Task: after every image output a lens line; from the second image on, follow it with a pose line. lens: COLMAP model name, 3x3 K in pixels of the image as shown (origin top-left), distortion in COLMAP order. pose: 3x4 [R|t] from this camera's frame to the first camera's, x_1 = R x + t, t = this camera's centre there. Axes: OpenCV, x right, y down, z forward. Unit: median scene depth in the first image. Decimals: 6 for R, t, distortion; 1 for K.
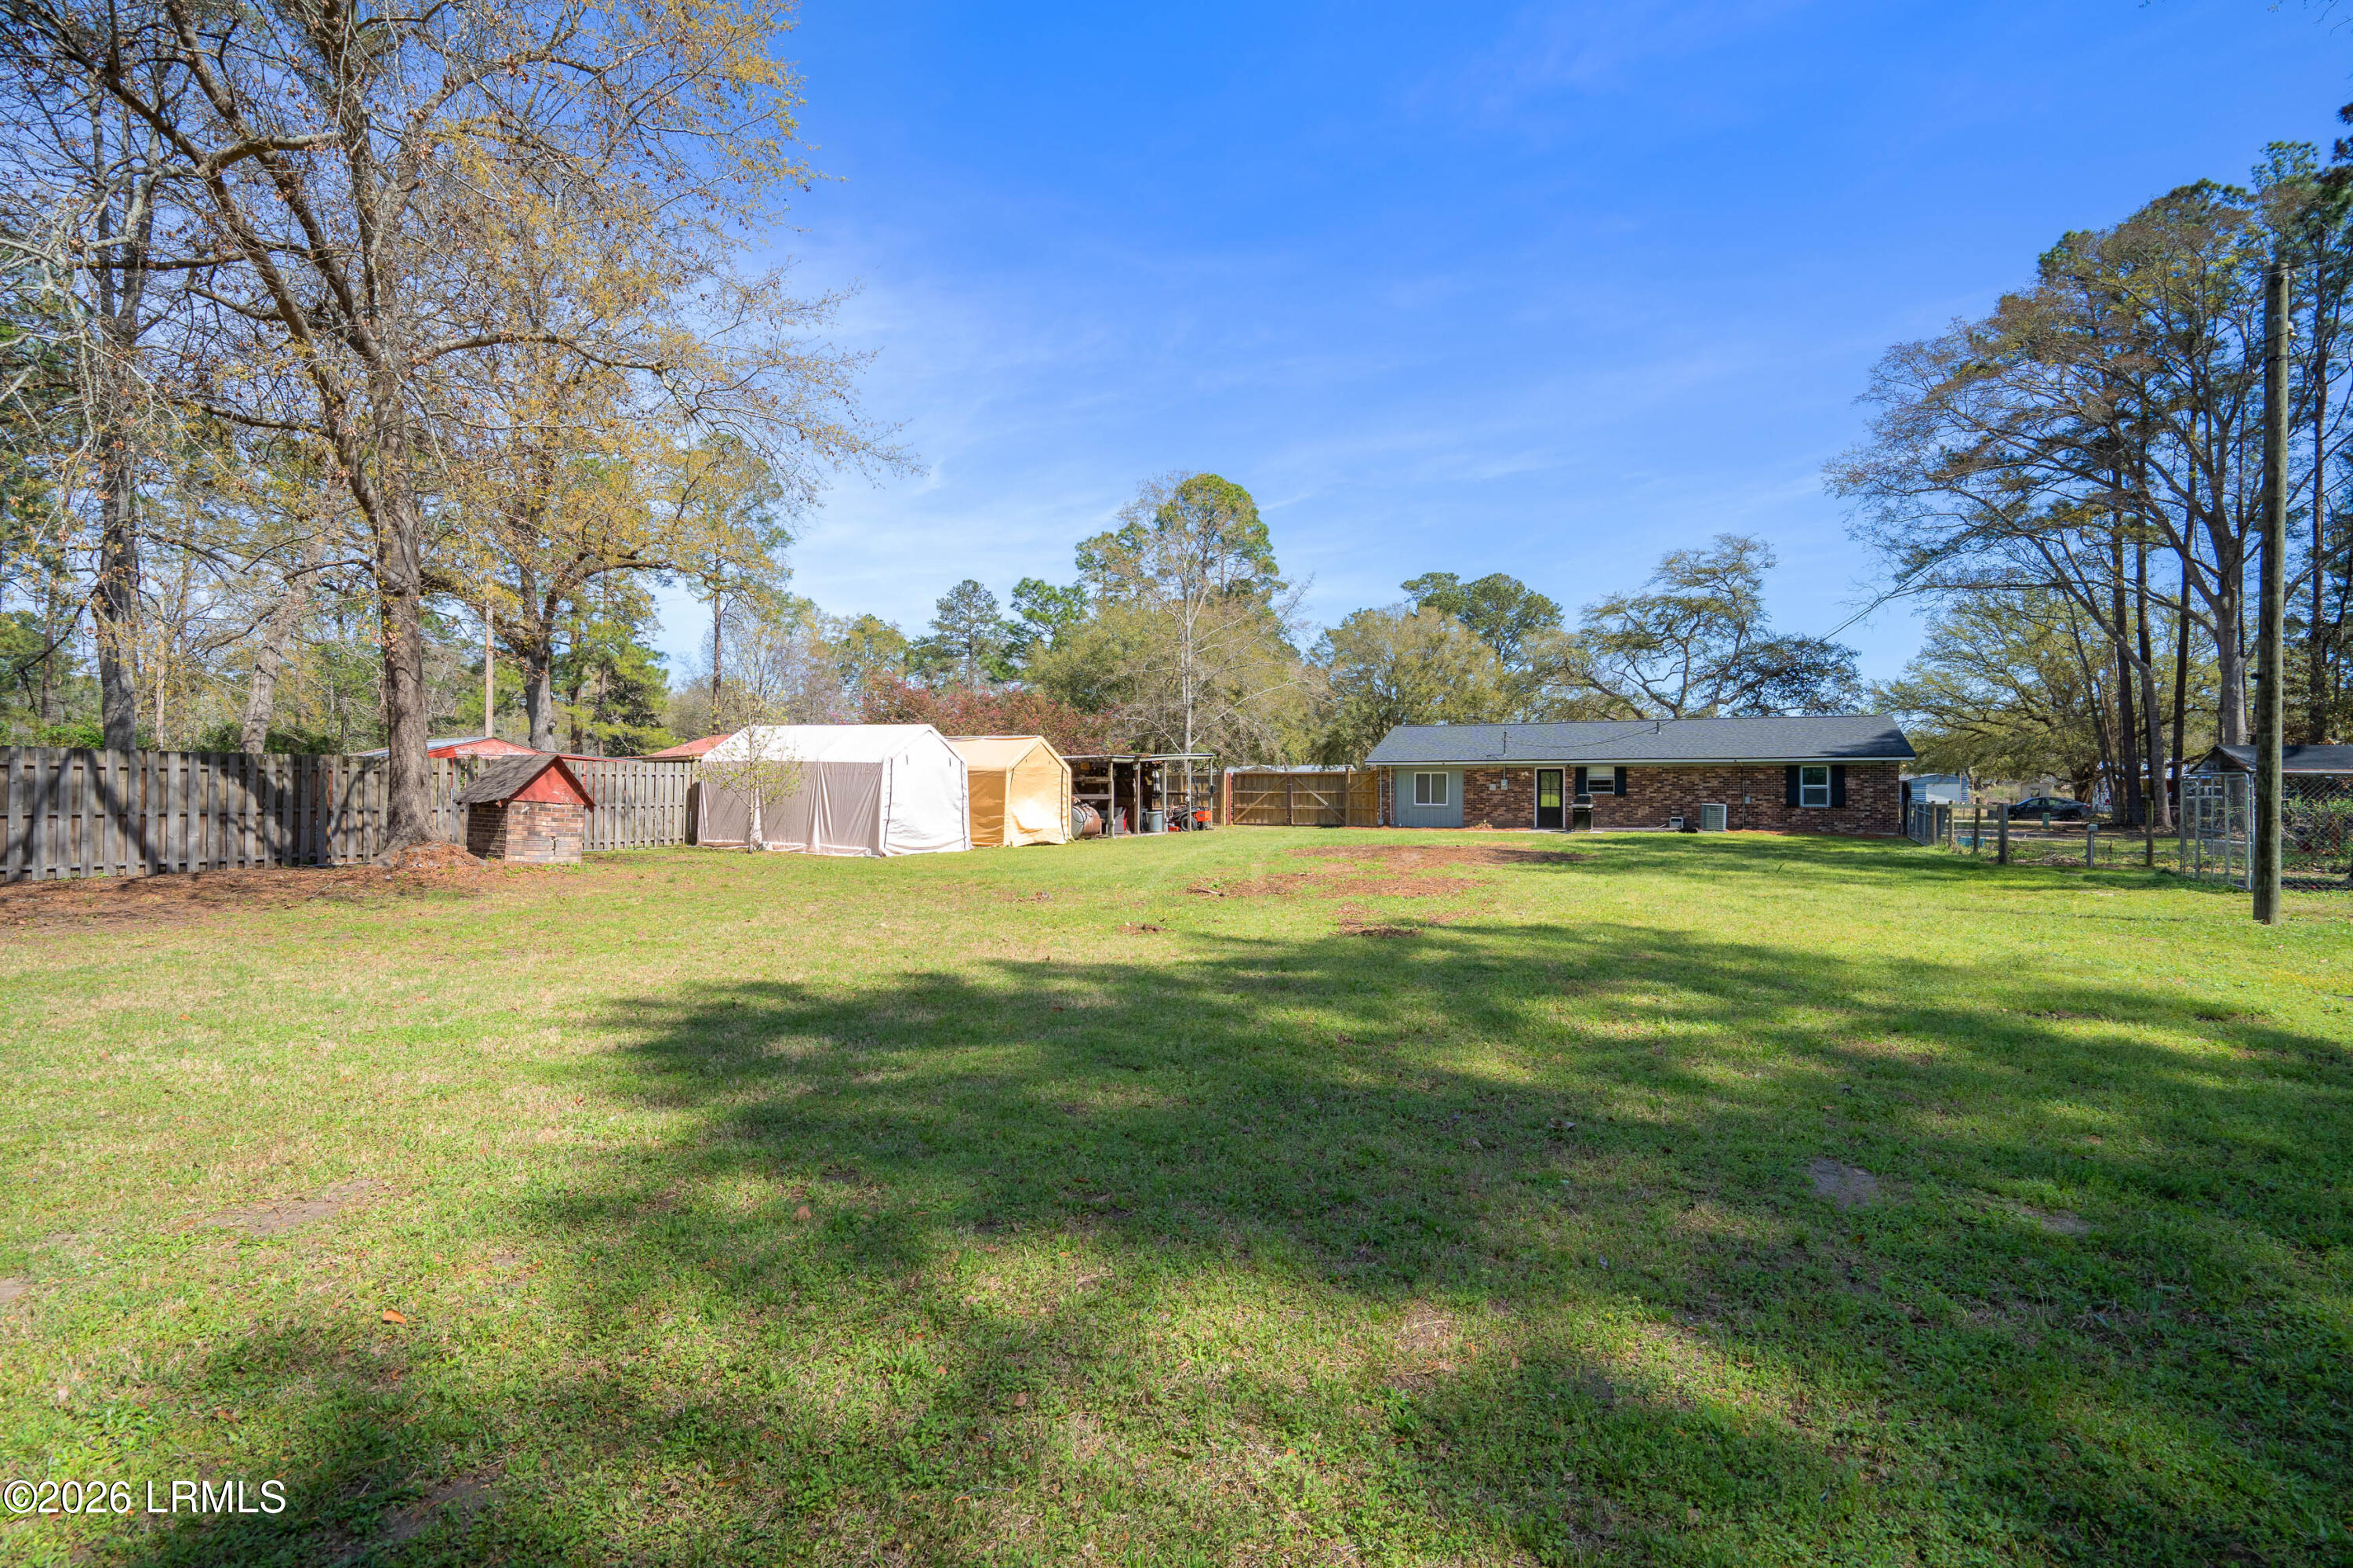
lens RADIAL K [[1098.1, 0, 1172.7], [0, 1098.1, 778.7], [0, 0, 1]] dist [-0.047538, 0.016816]
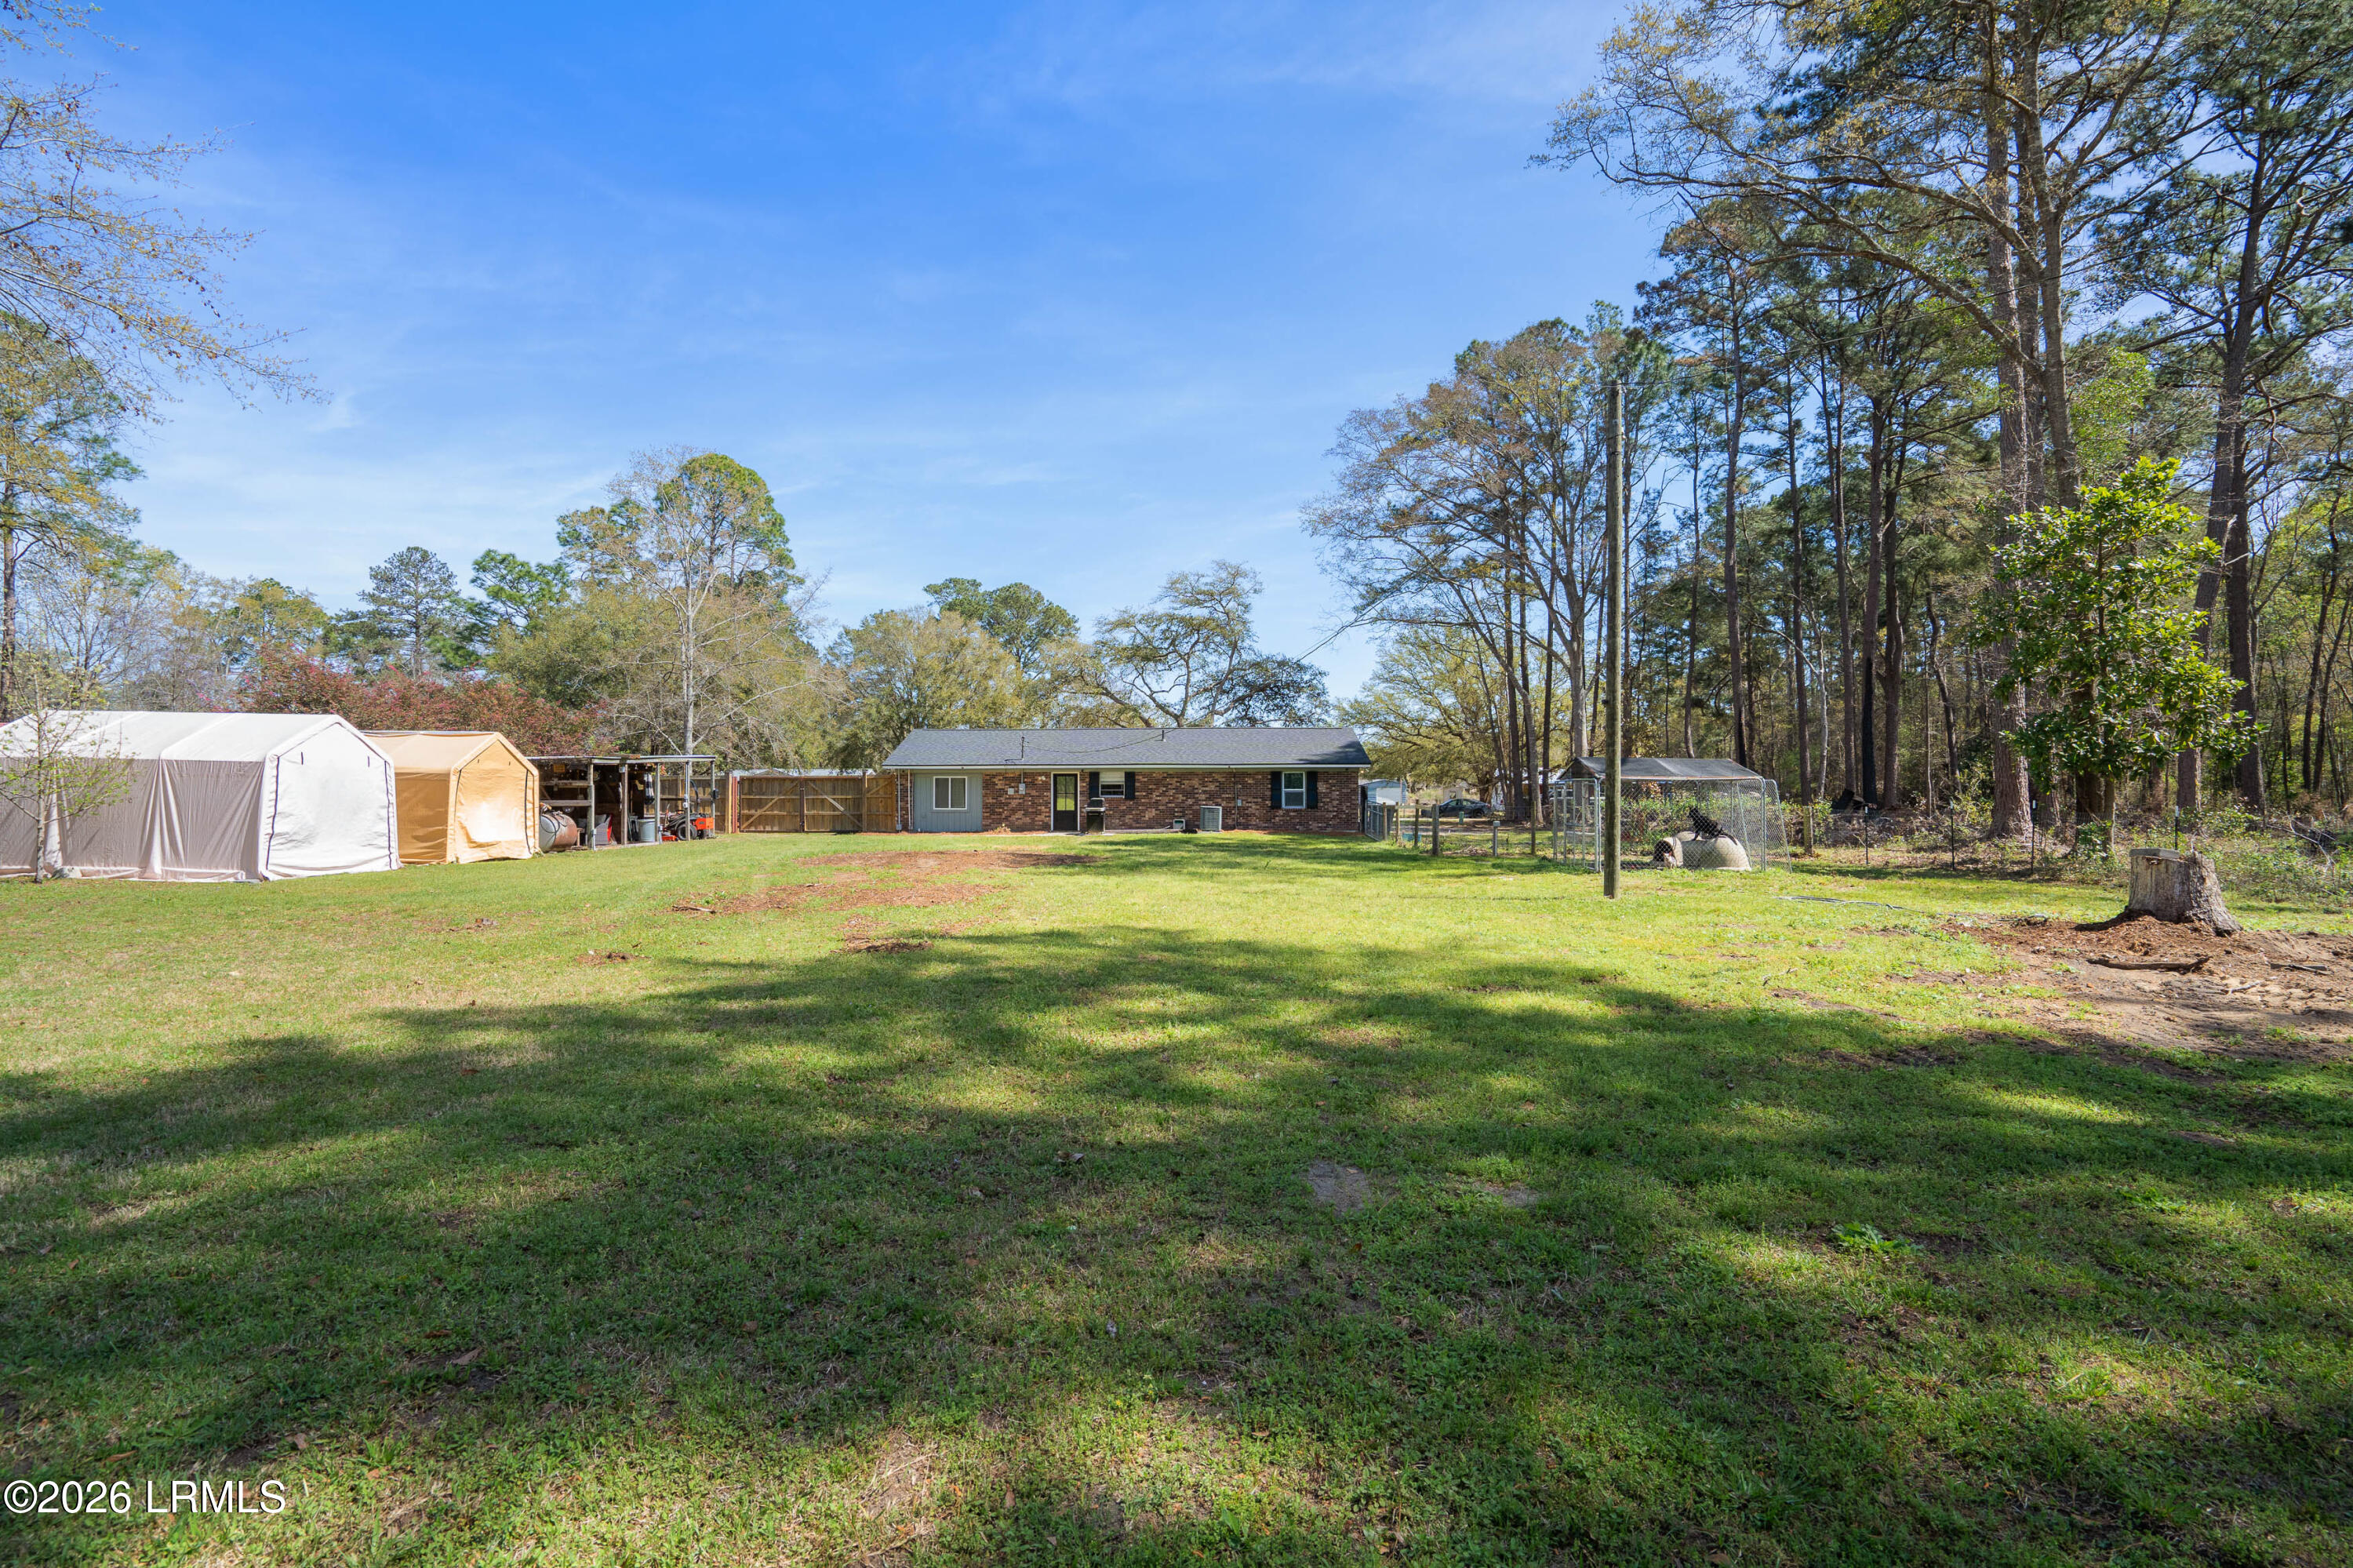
lens RADIAL K [[1098.1, 0, 1161.3], [0, 1098.1, 784.8], [0, 0, 1]] dist [-0.047538, 0.016816]
pose [[0.913834, 0.000600, 0.406088, 0.008085], [-0.001262, 0.999998, 0.001363, 0.000175], [-0.406086, -0.001758, 0.913833, 0.018903]]
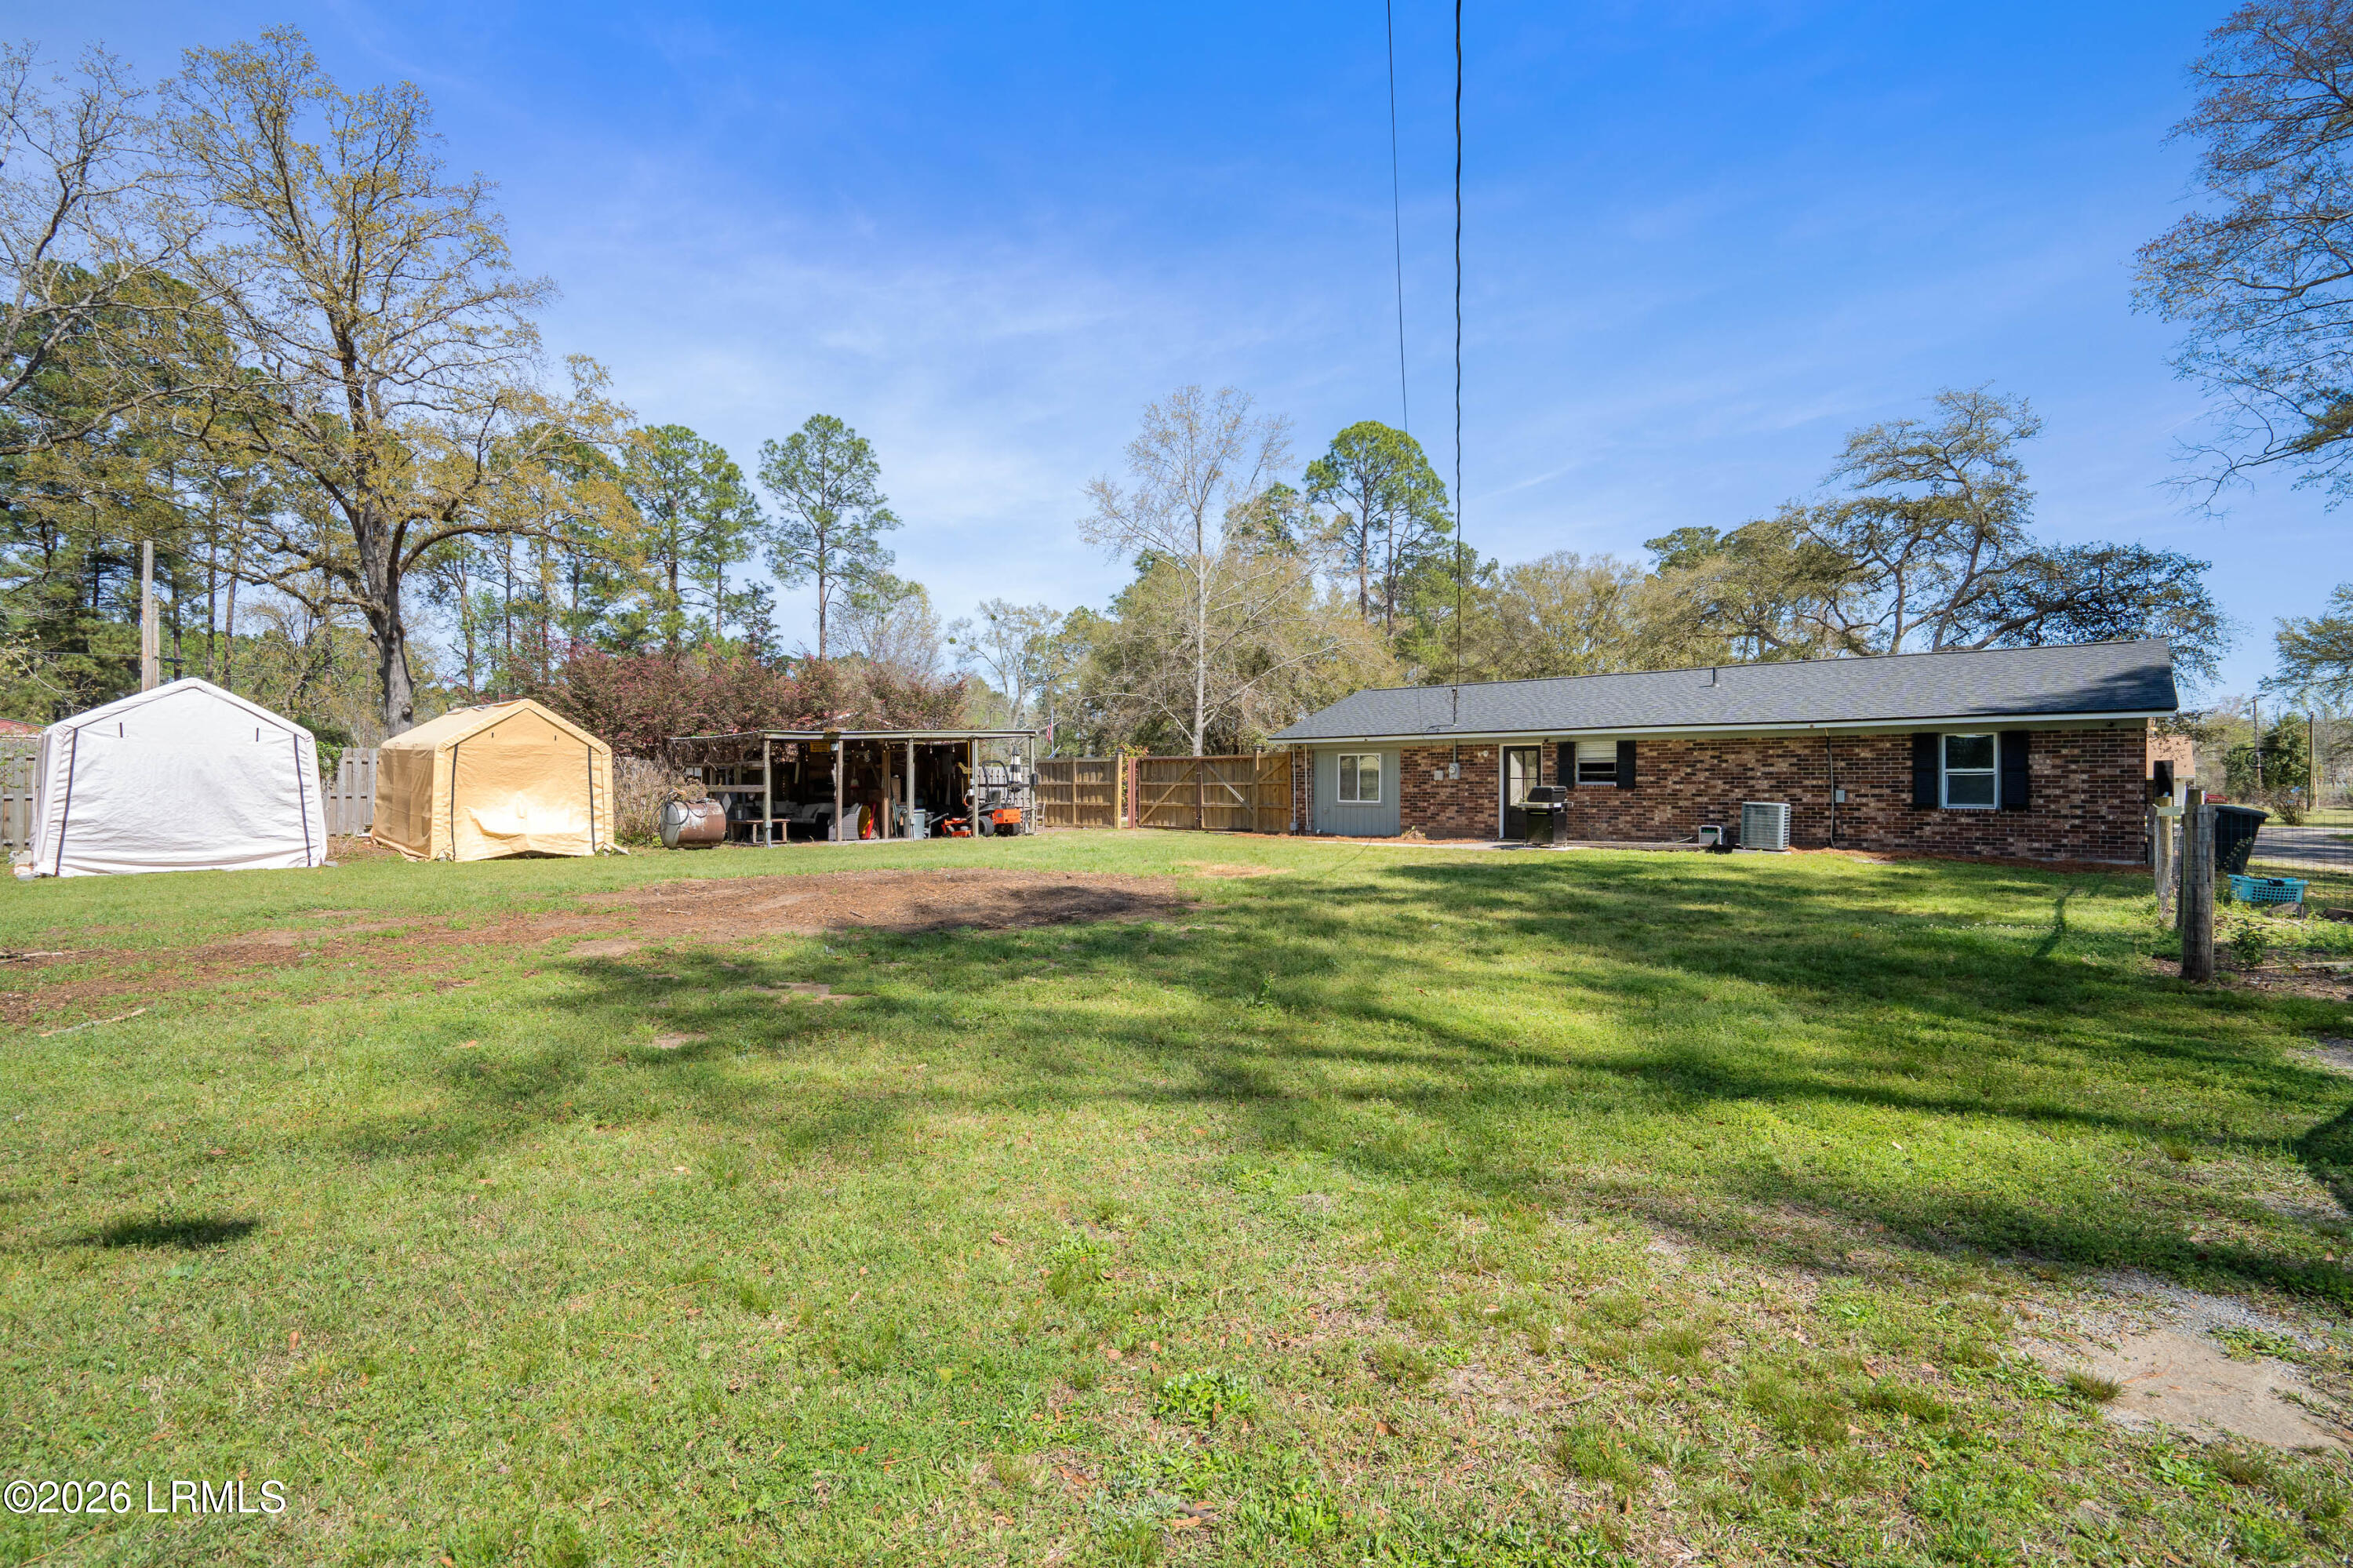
lens RADIAL K [[1098.1, 0, 1150.9], [0, 1098.1, 774.2], [0, 0, 1]] dist [-0.047538, 0.016816]
pose [[0.960349, -0.002579, -0.278787, 0.342022], [0.002622, 0.999997, -0.000216, 0.007486], [0.278787, -0.000523, 0.960353, 0.363700]]
